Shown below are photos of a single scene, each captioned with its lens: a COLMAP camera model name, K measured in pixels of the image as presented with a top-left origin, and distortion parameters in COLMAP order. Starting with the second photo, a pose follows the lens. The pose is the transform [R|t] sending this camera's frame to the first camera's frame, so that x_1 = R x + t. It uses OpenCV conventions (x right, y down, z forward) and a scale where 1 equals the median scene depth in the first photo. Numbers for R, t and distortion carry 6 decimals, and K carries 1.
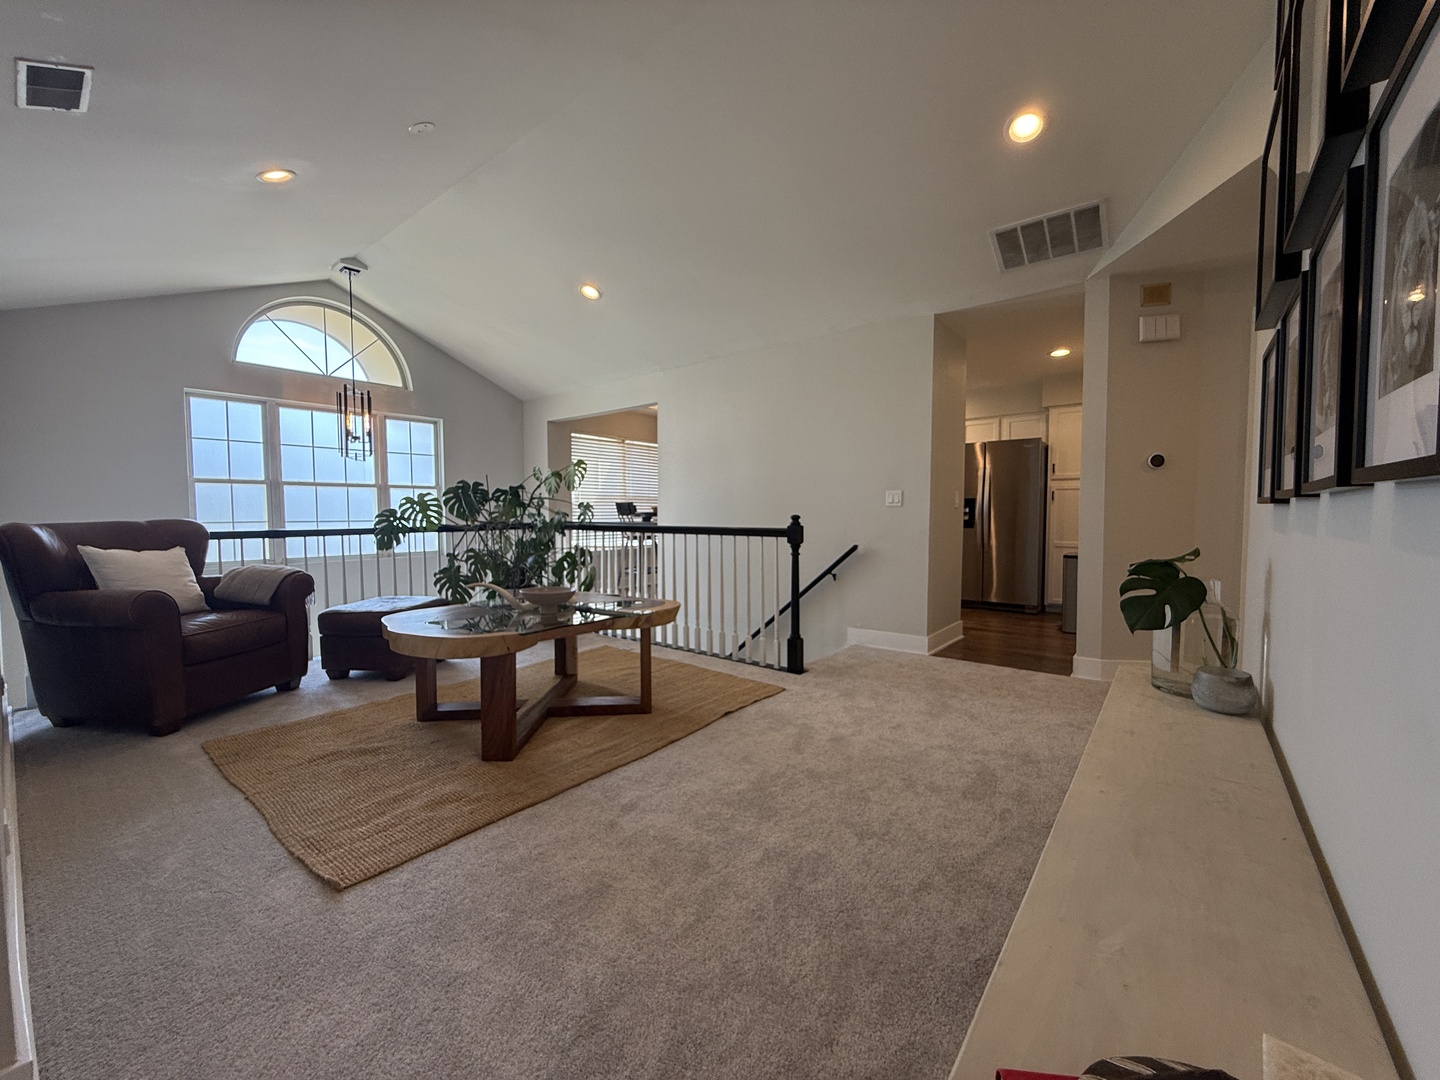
lens RADIAL K [[575.1, 0, 715.2], [0, 575.1, 539.7], [0, 0, 1]] dist [-0.001558, 0.000377]
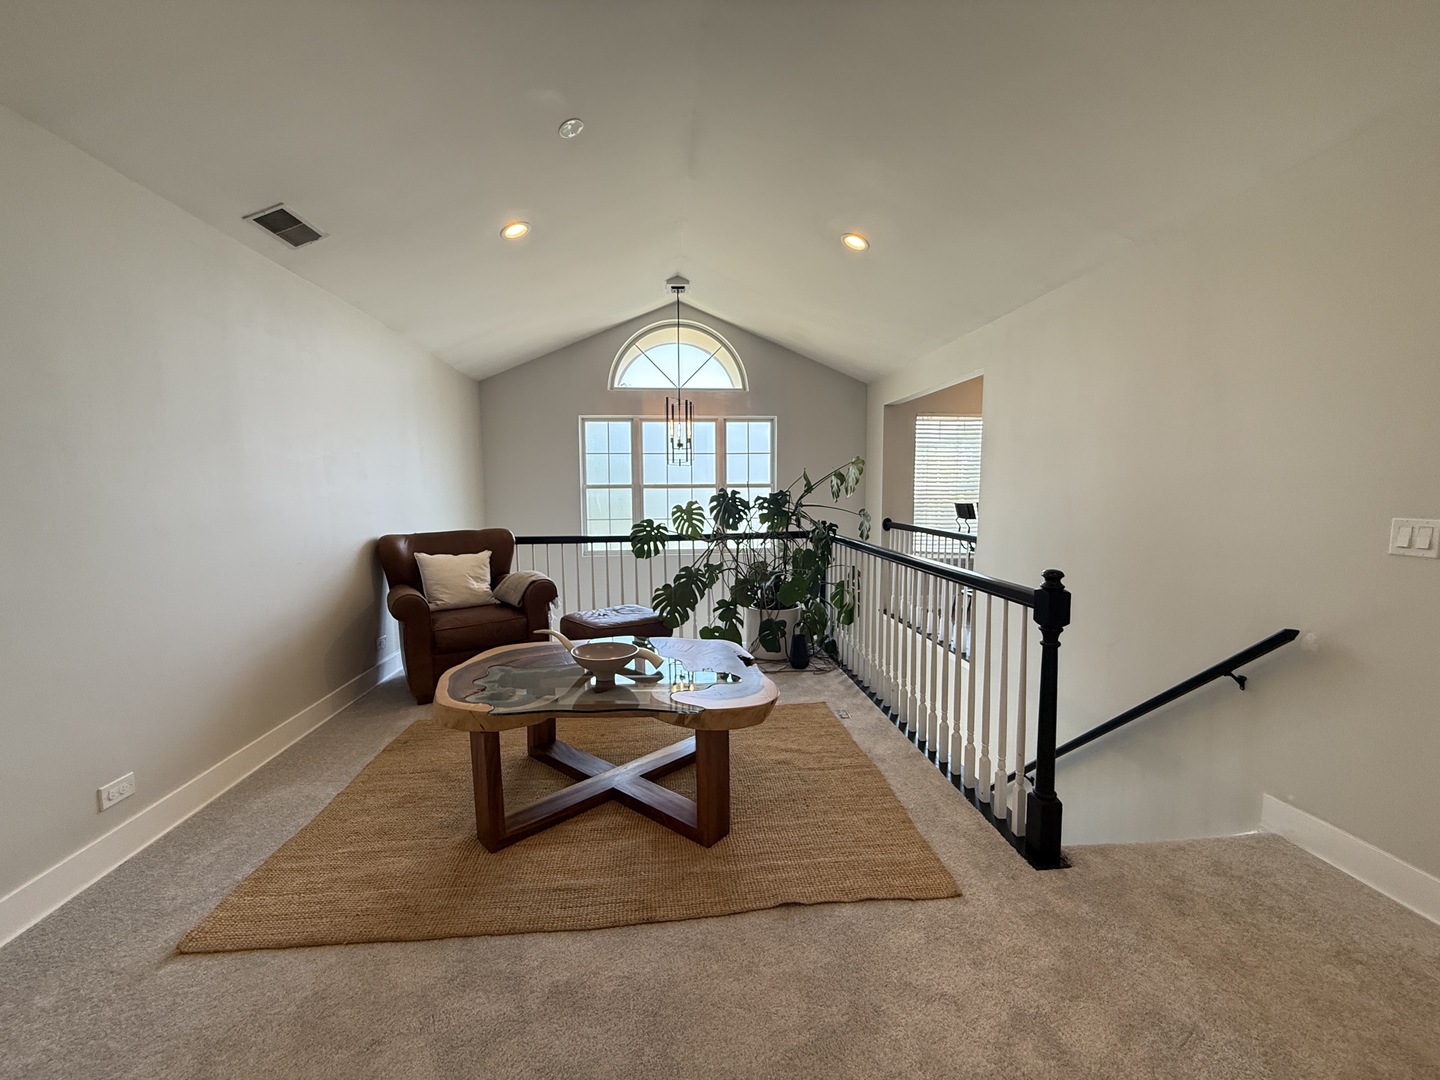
lens RADIAL K [[575.1, 0, 715.2], [0, 575.1, 539.7], [0, 0, 1]] dist [-0.001558, 0.000377]
pose [[0.698712, 0.062005, -0.712711, 0.237458], [-0.030681, 0.997918, 0.056739, -0.072846], [0.714745, -0.017777, 0.699160, 0.332174]]
